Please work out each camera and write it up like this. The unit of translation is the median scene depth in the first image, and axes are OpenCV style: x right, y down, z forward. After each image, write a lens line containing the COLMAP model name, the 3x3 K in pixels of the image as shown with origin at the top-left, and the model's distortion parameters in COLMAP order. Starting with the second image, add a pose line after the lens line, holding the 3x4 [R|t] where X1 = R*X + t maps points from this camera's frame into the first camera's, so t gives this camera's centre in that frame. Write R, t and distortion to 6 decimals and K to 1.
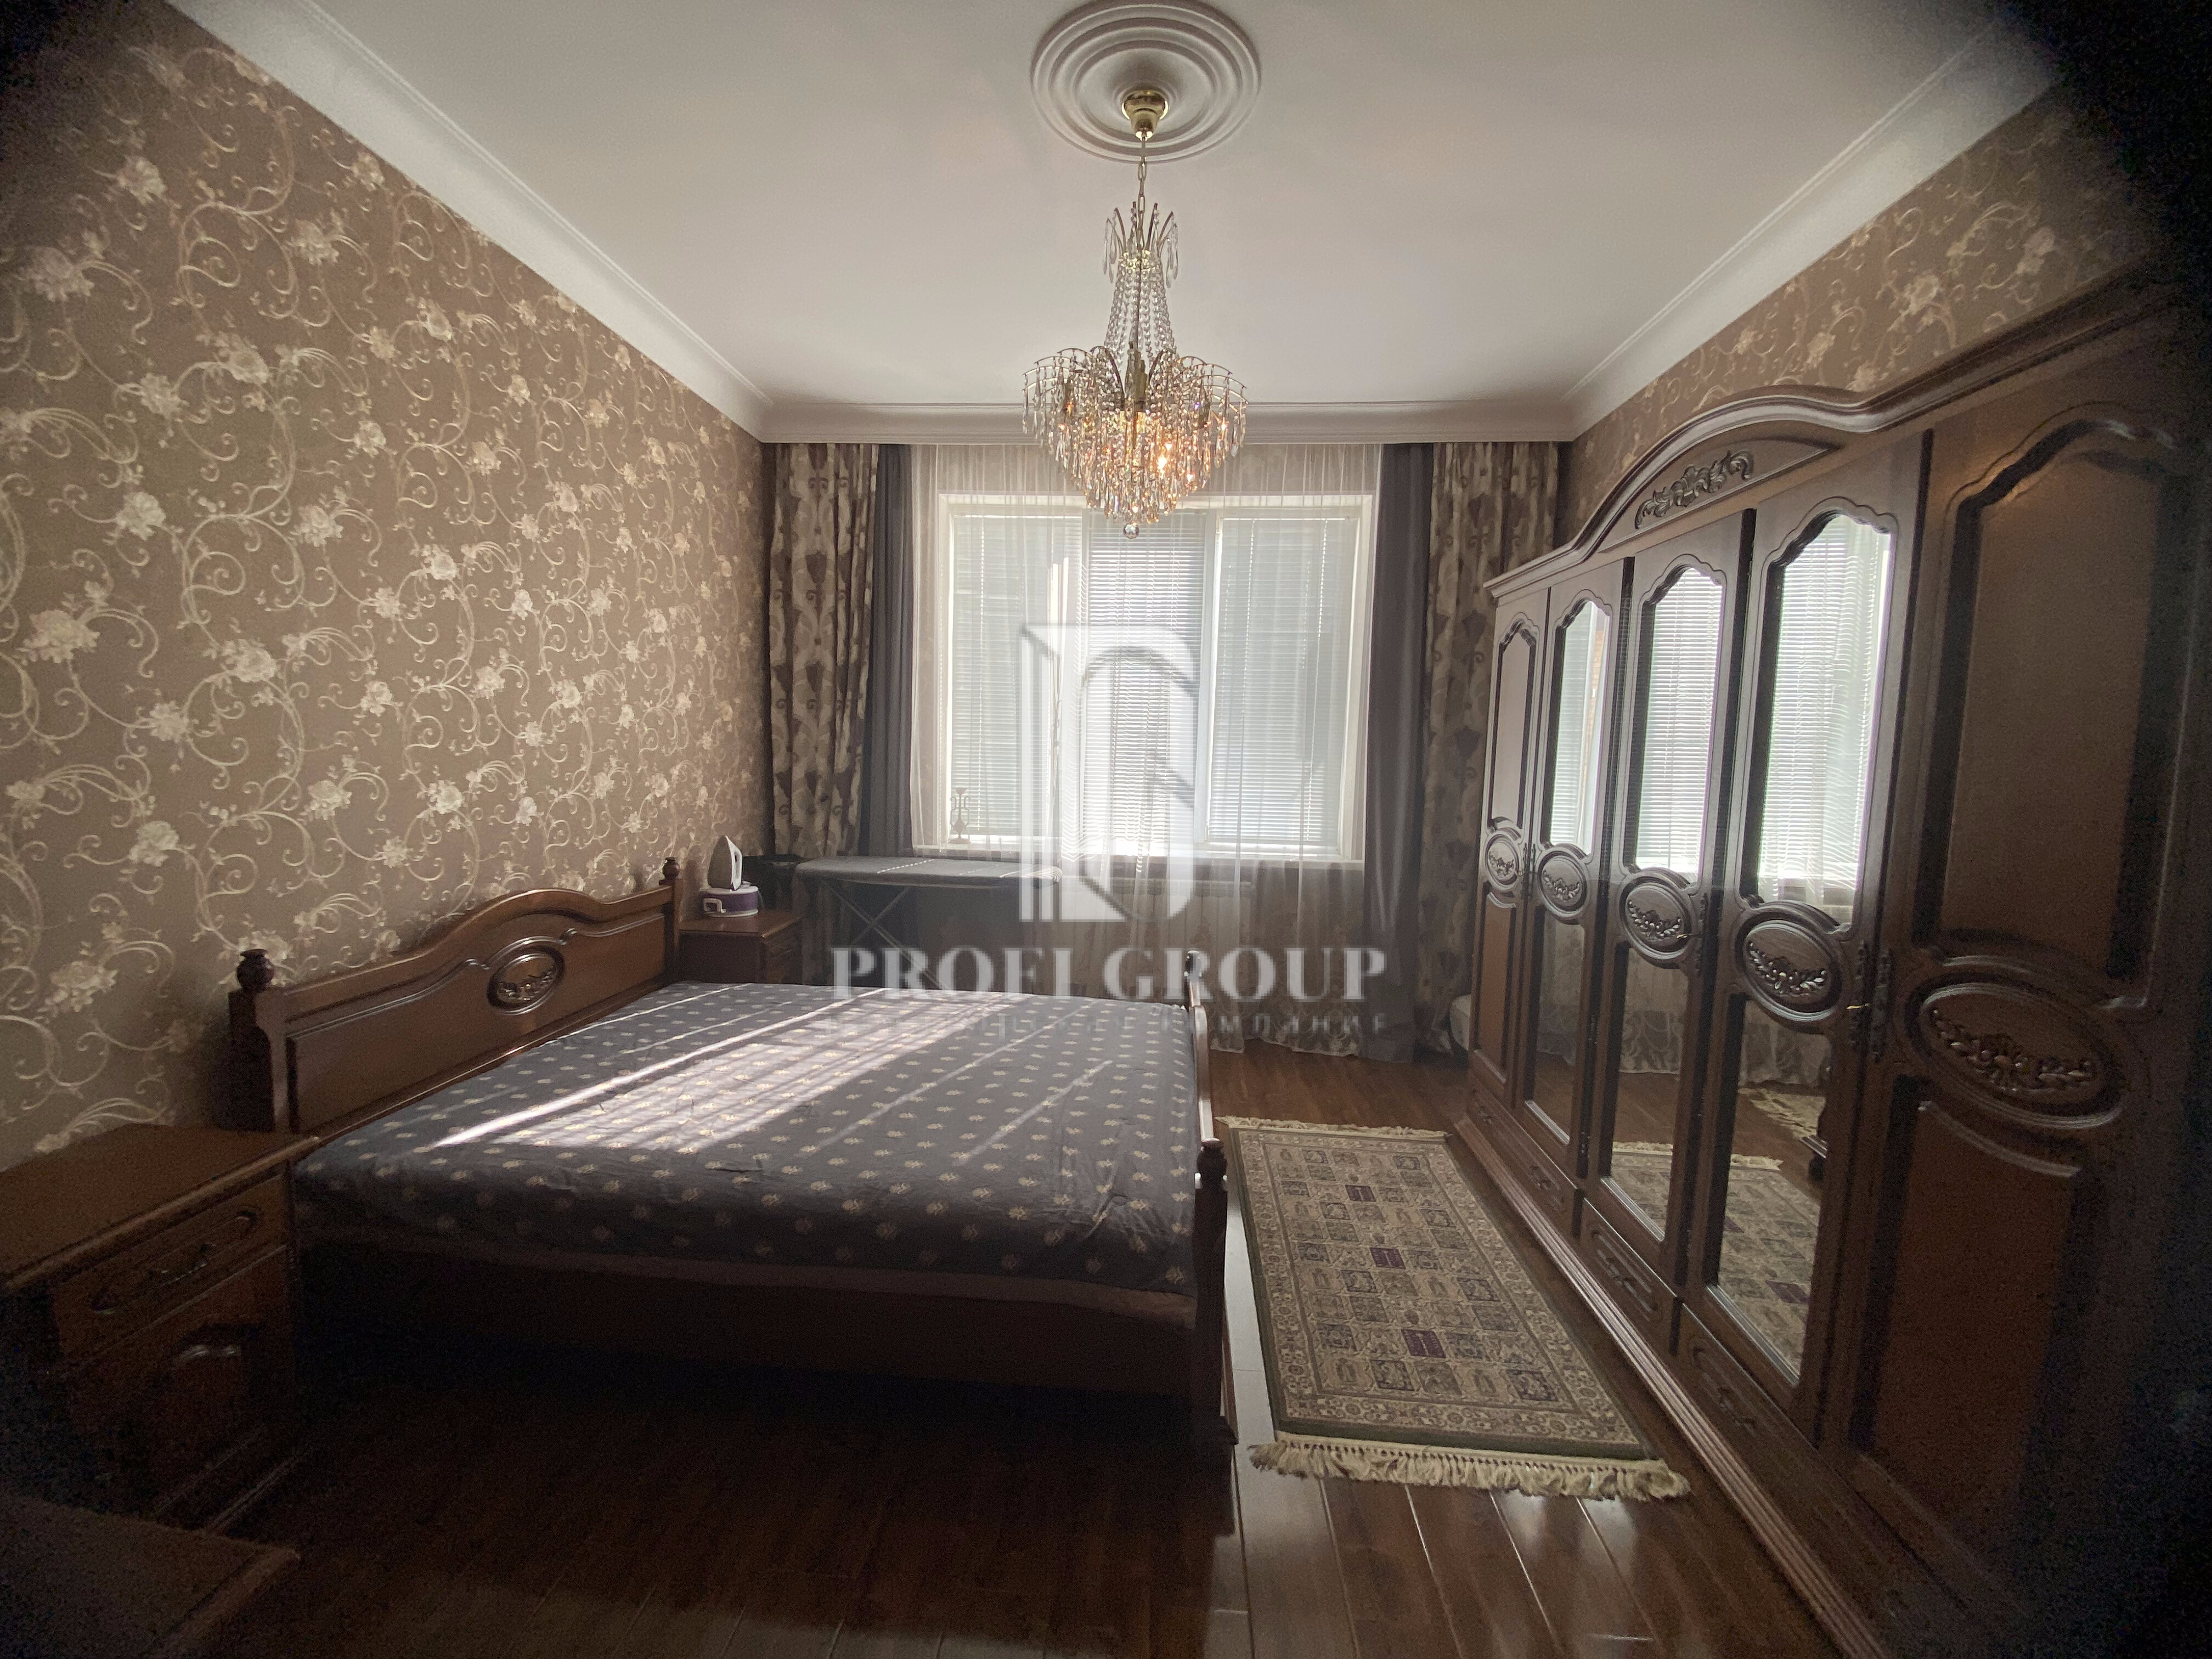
lens RADIAL K [[892.5, 0, 1106.0], [0, 892.5, 829.5], [0, 0, 1]] dist [0.015020, -0.018384]
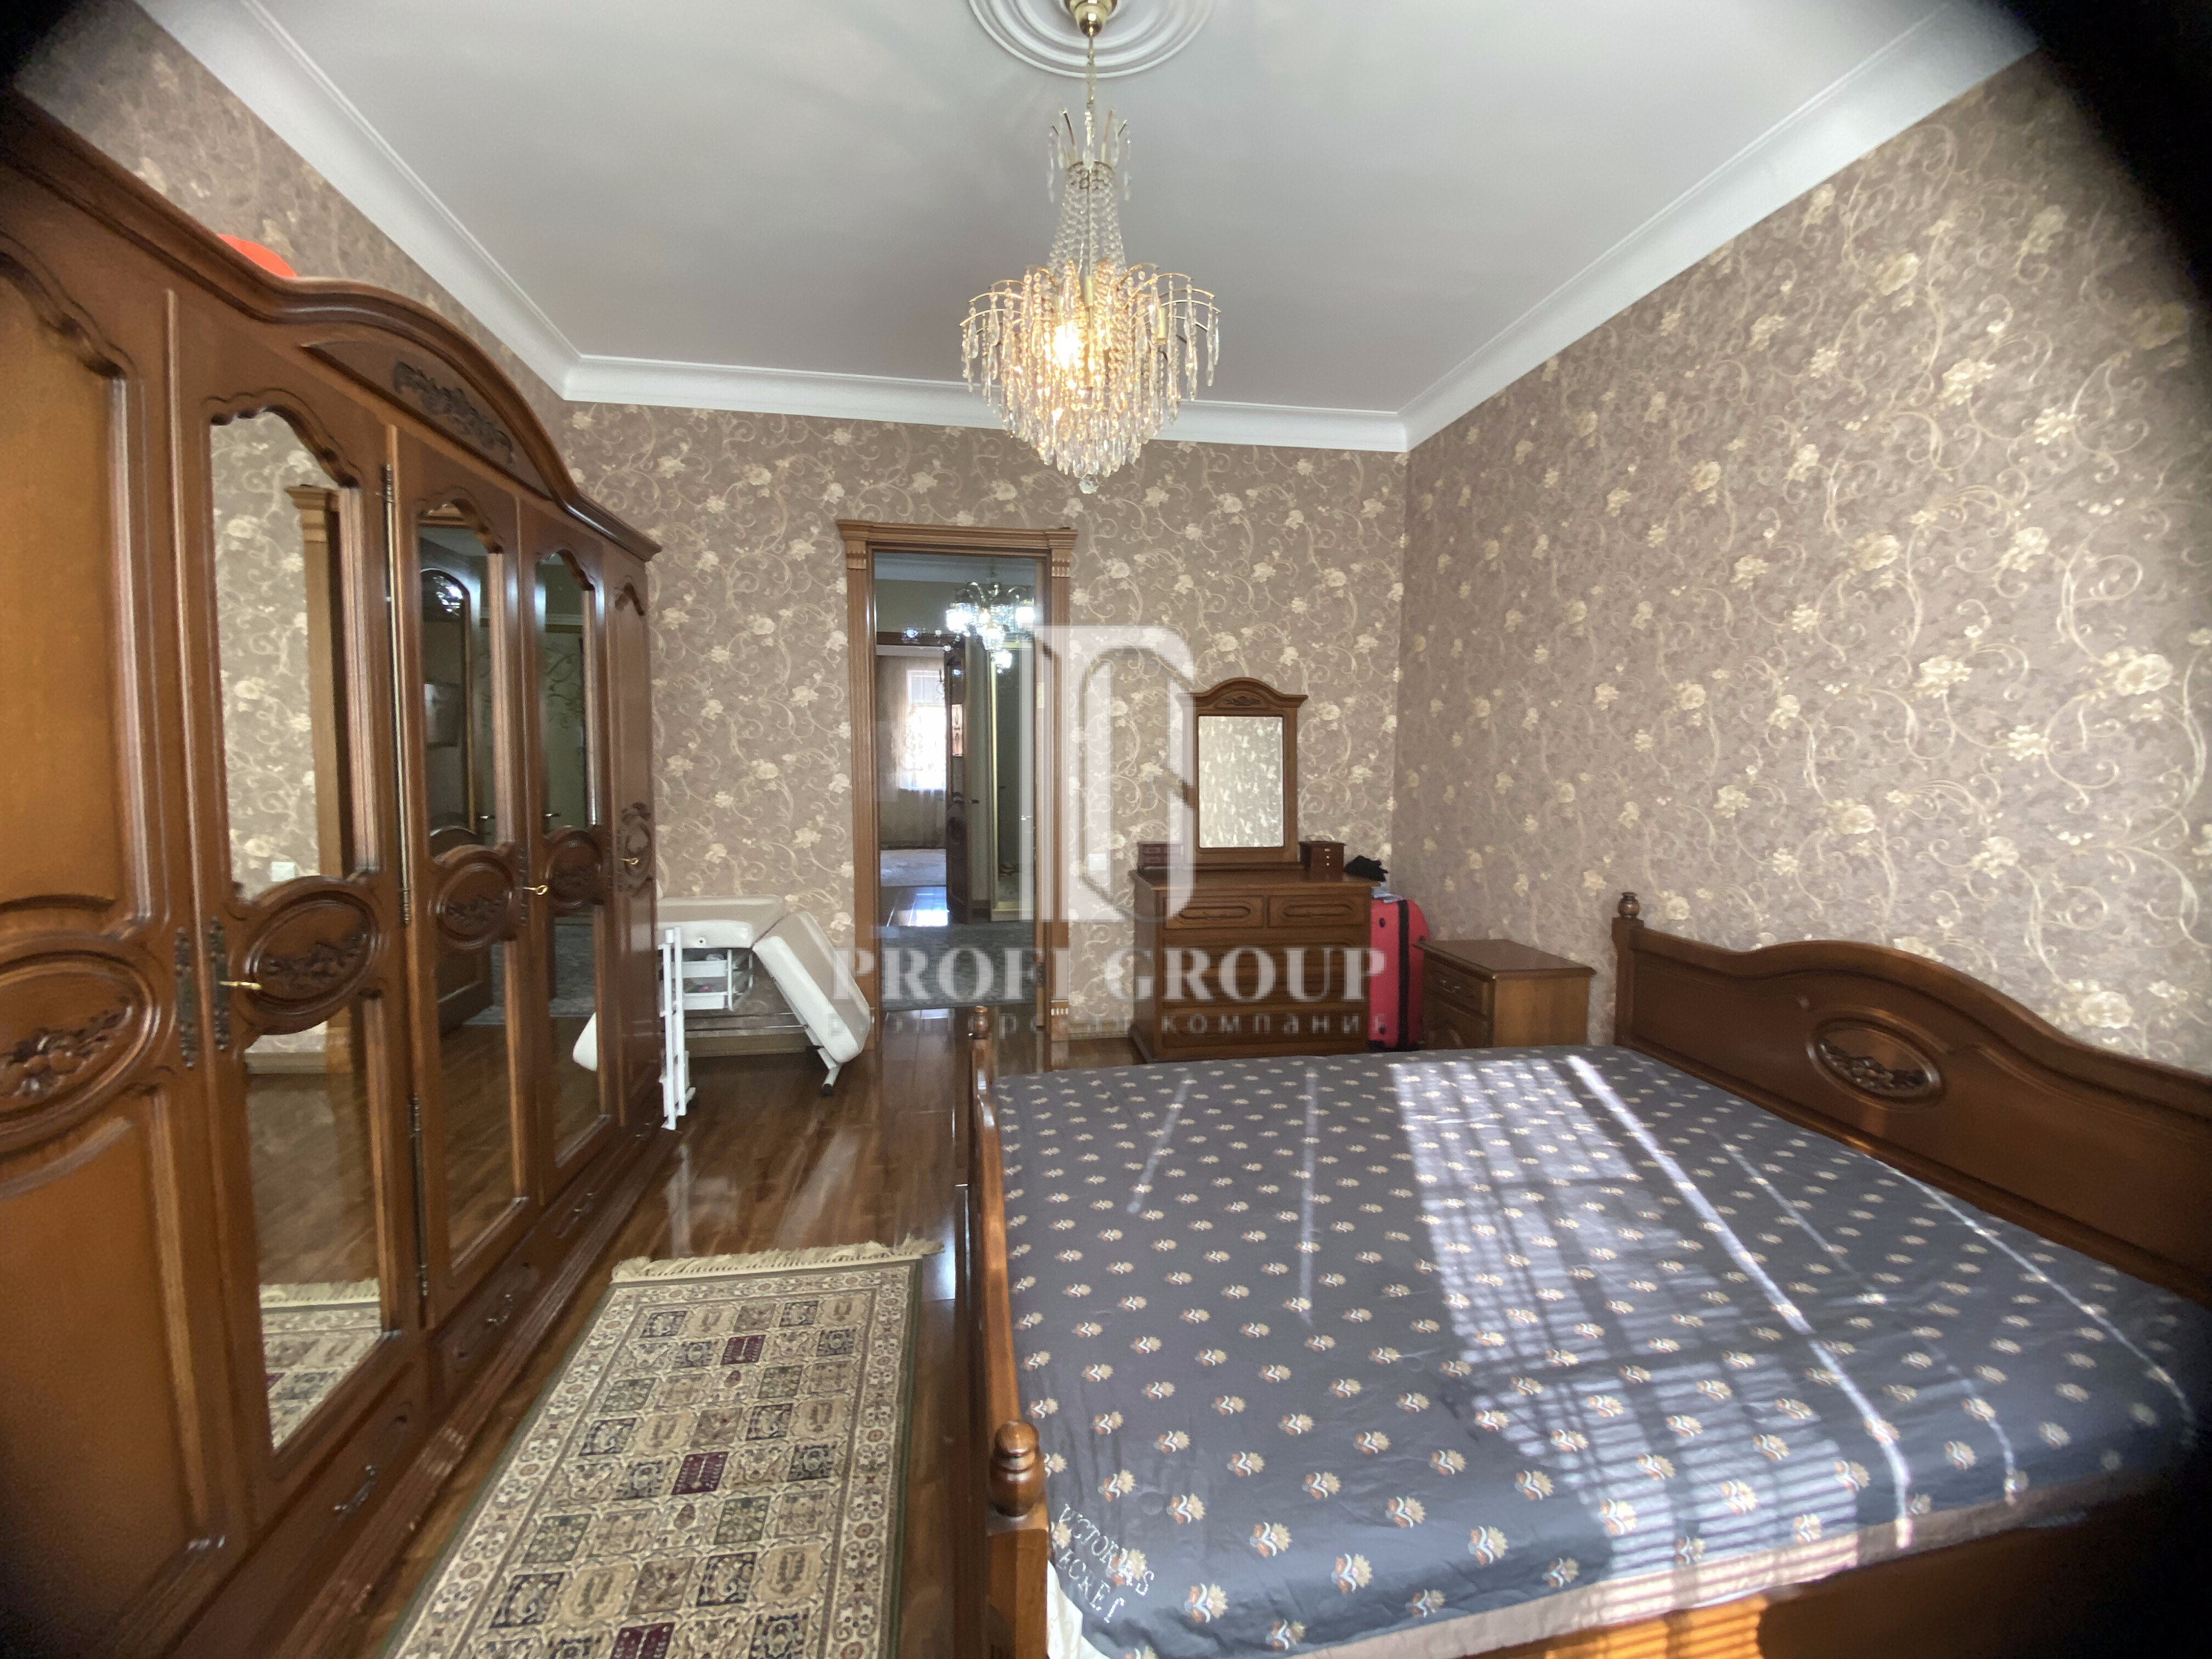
lens RADIAL K [[882.6, 0, 1113.3], [0, 882.6, 833.6], [0, 0, 1]] dist [0.012881, -0.020527]
pose [[-0.968160, -0.019226, -0.249594, 0.197439], [-0.065414, 0.981834, 0.178108, -0.132806], [0.241636, 0.188764, -0.951830, 1.745356]]
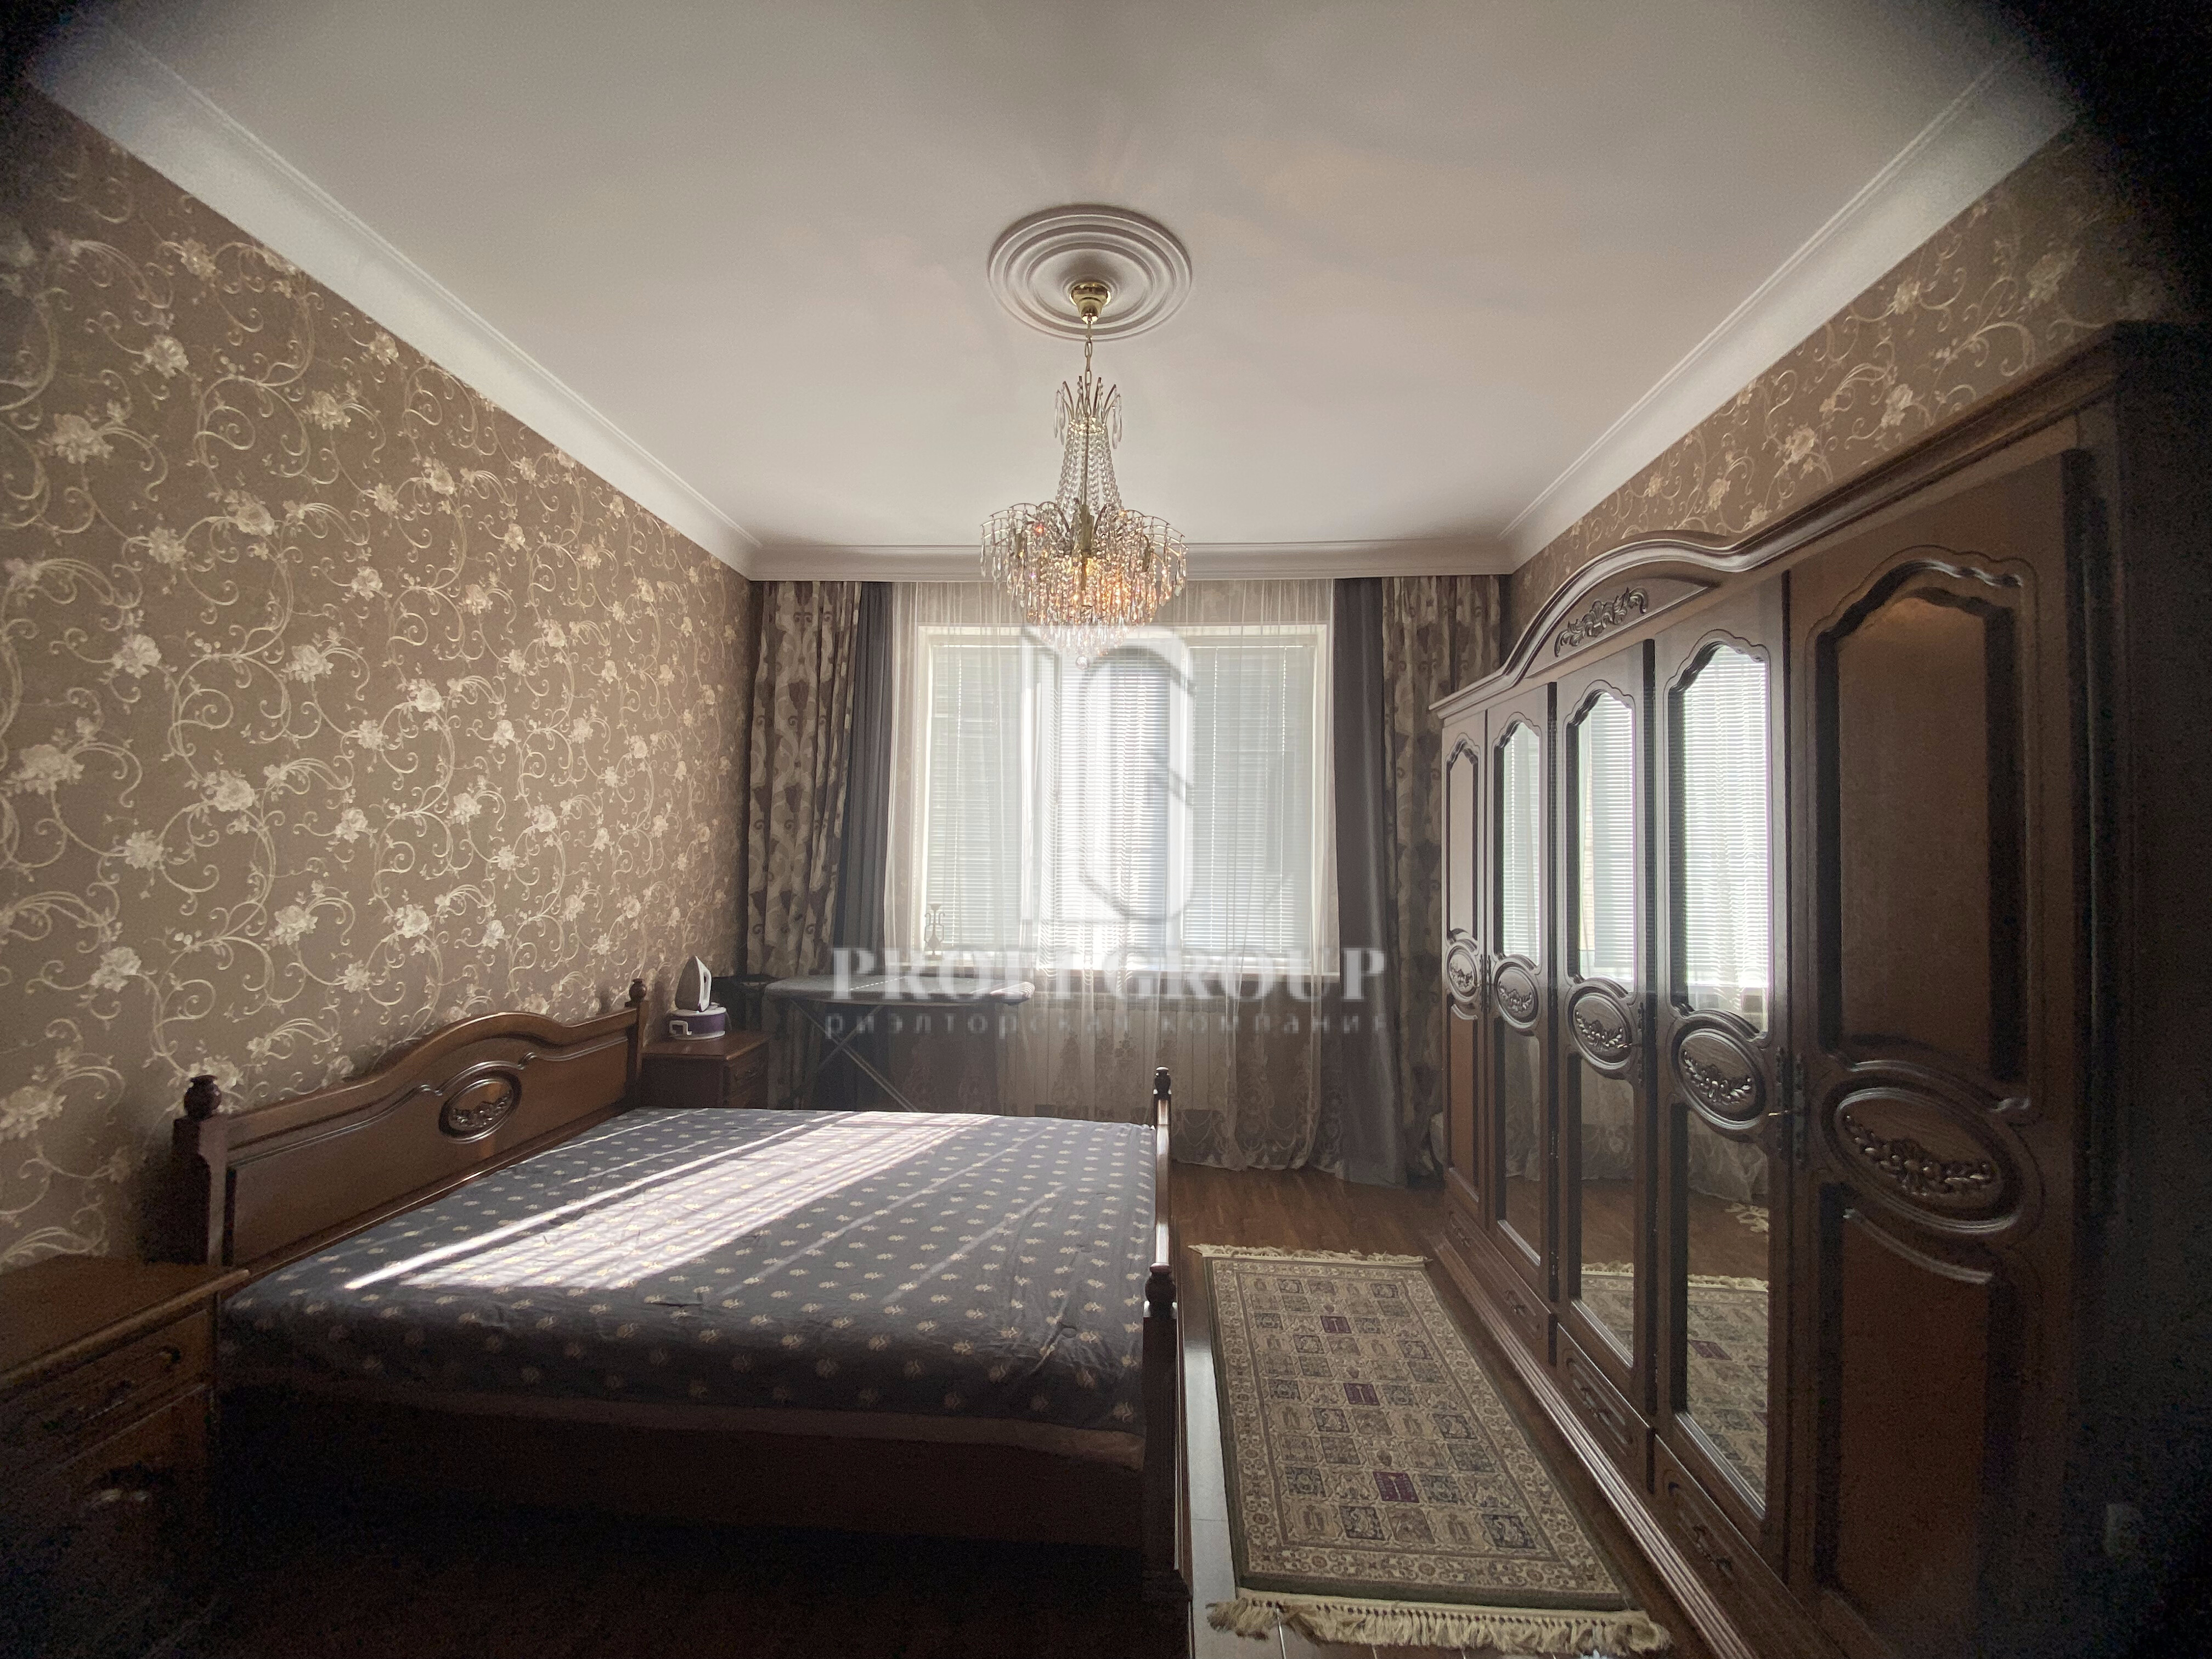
lens RADIAL K [[898.1, 0, 1112.5], [0, 898.1, 829.7], [0, 0, 1]] dist [0.012666, -0.017722]
pose [[0.999898, -0.009869, 0.010286, 0.050792], [0.011097, 0.991825, -0.127125, -0.000616], [-0.008948, 0.127226, 0.991833, -0.033319]]
